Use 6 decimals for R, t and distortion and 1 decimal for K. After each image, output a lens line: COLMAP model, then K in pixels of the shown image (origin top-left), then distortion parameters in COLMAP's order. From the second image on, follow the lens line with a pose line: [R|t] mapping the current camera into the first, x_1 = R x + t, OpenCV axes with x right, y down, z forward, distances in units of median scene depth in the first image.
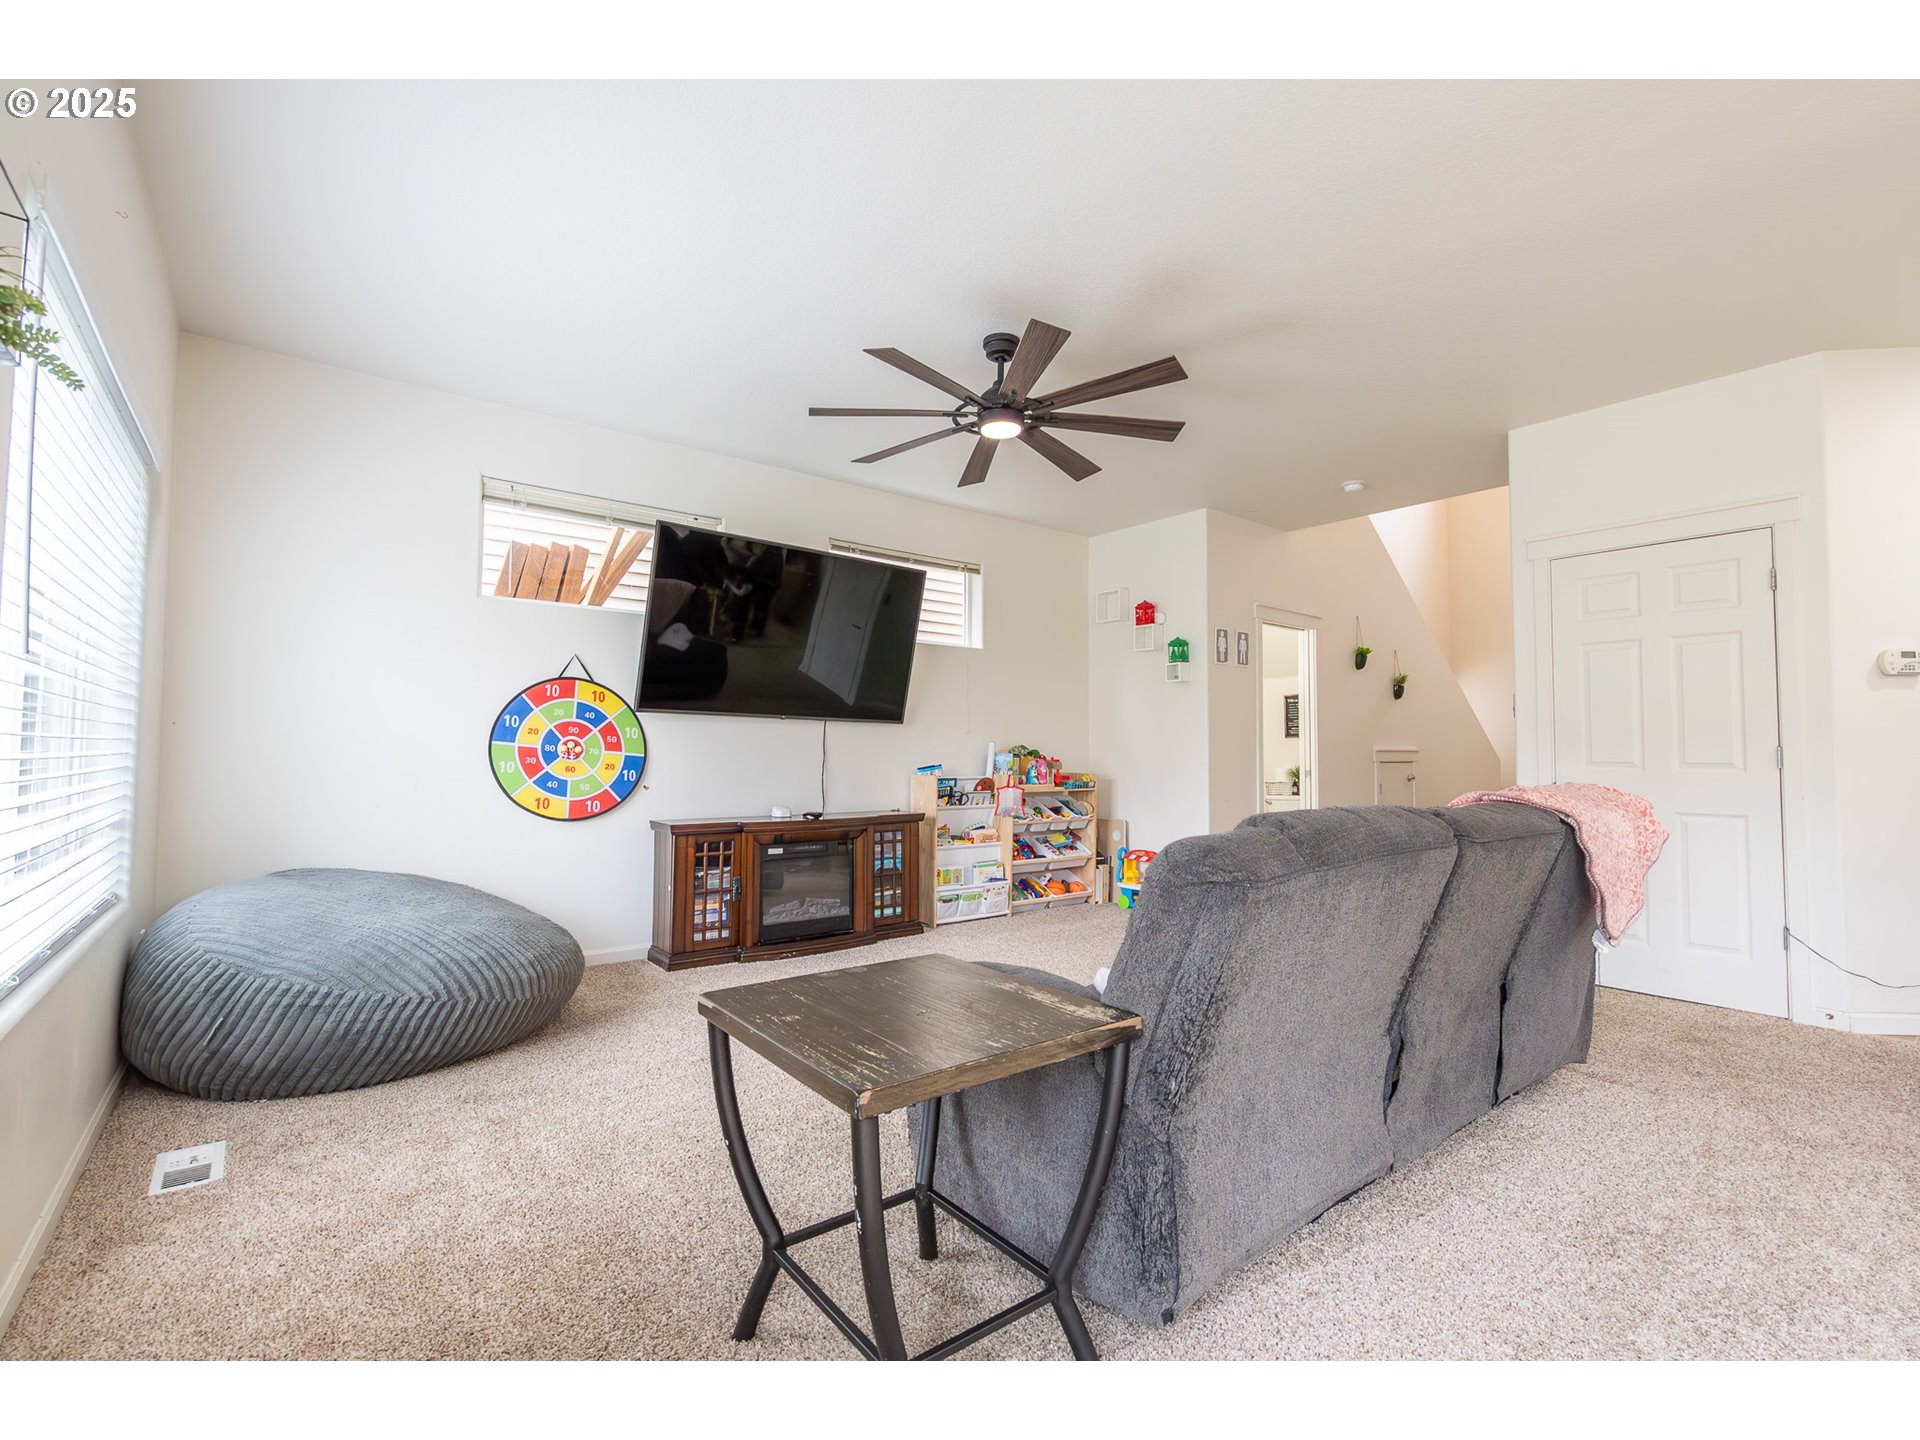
lens RADIAL K [[872.4, 0, 964.0], [0, 872.4, 726.9], [0, 0, 1]] dist [-0.005145, 0.001843]
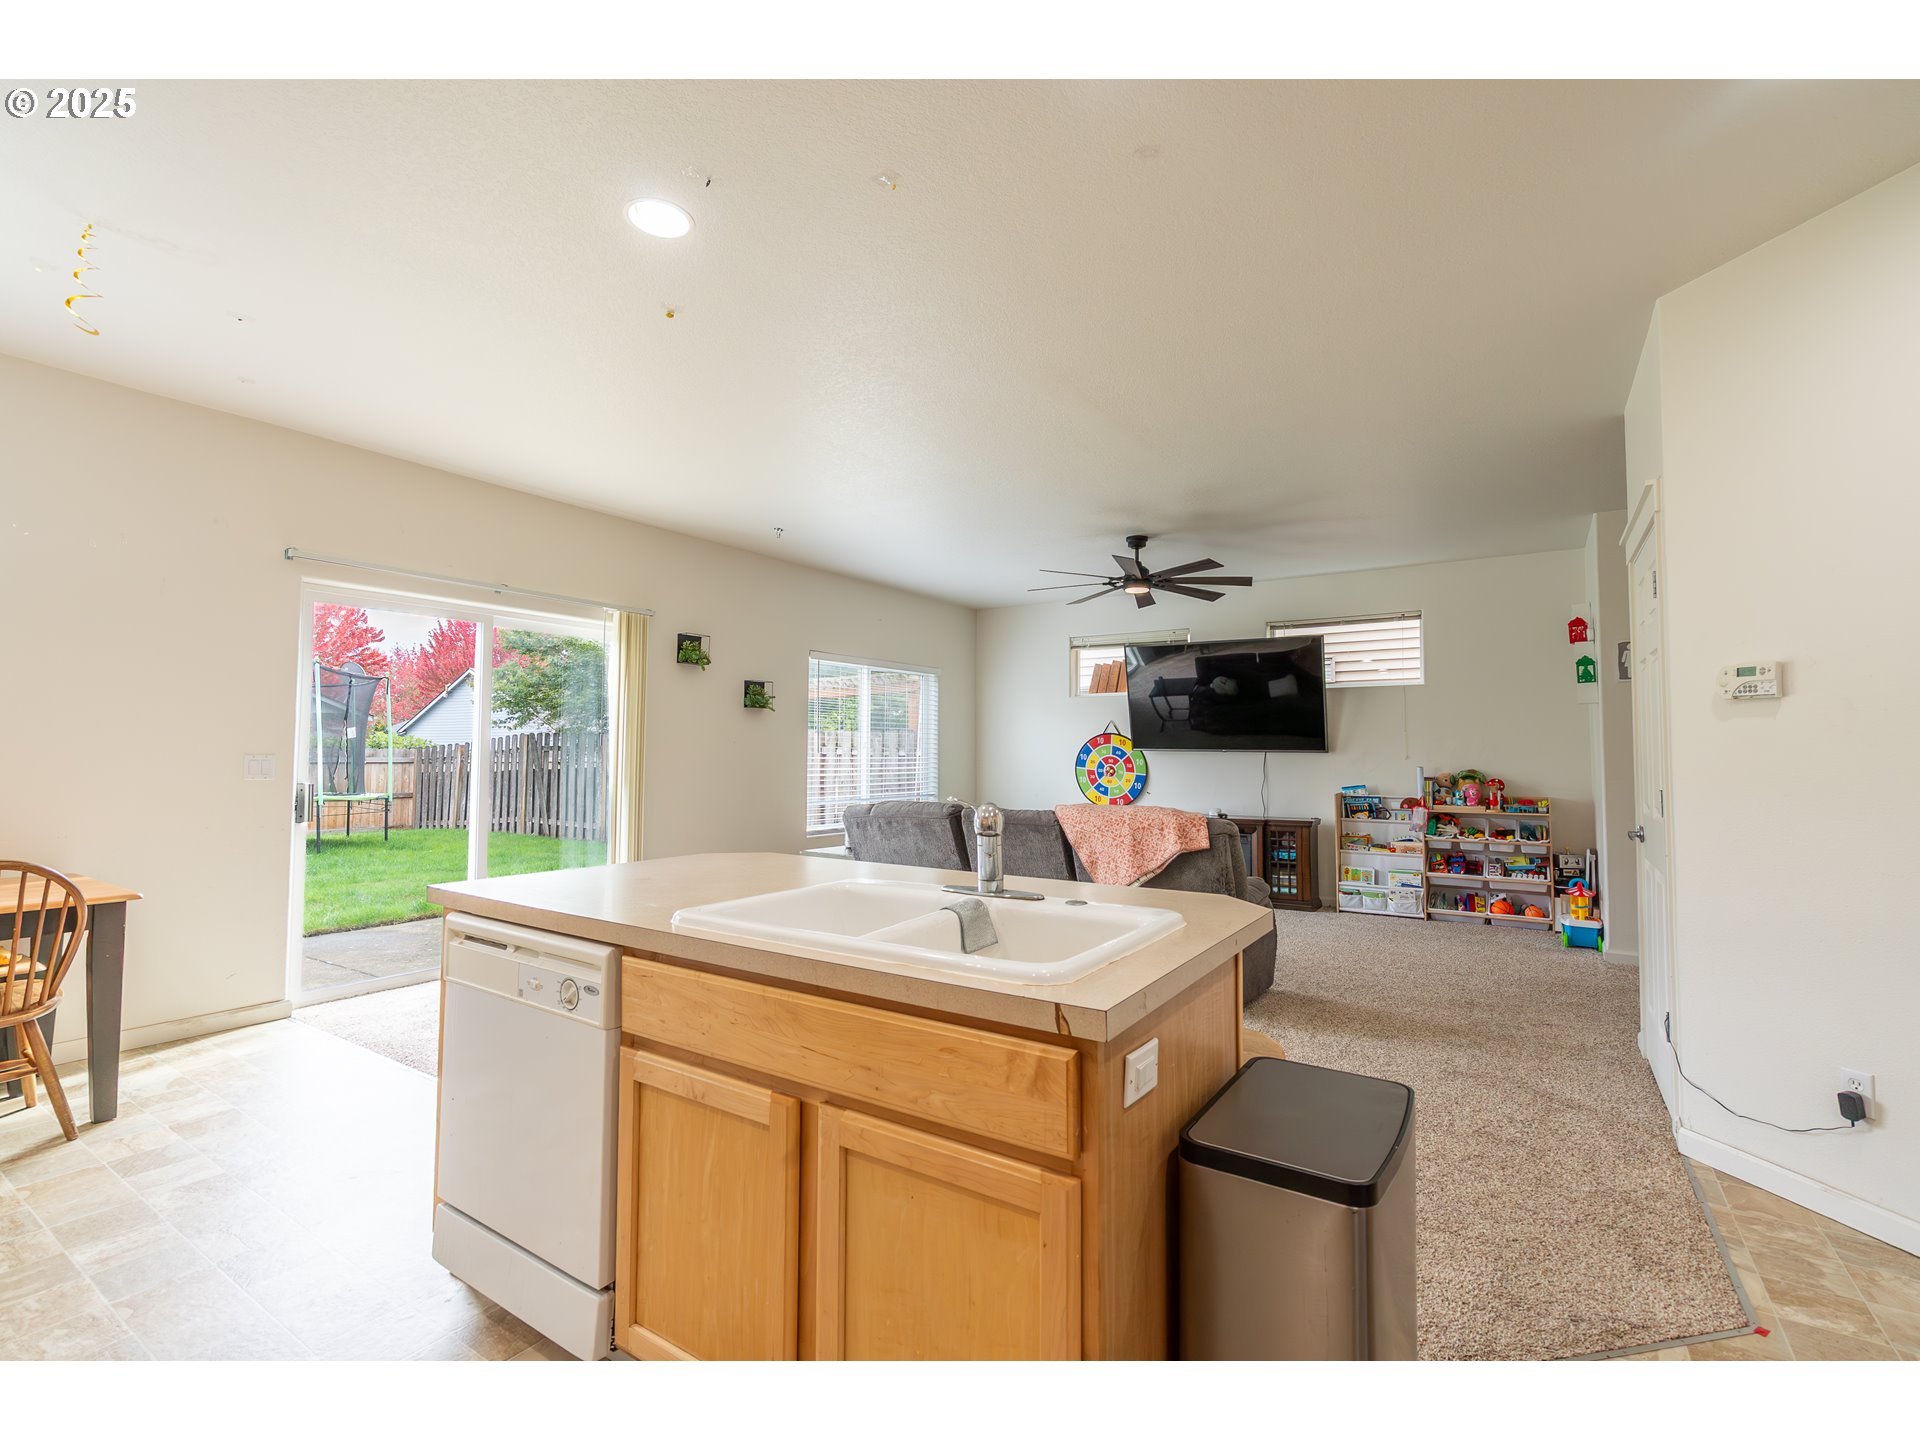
lens RADIAL K [[872.4, 0, 962.2], [0, 872.4, 719.6], [0, 0, 1]] dist [-0.005145, 0.001843]
pose [[0.305623, -0.042753, -0.951192, 1.231858], [0.028821, 0.998949, -0.035640, -0.027343], [0.951716, -0.016522, 0.306534, 0.106053]]
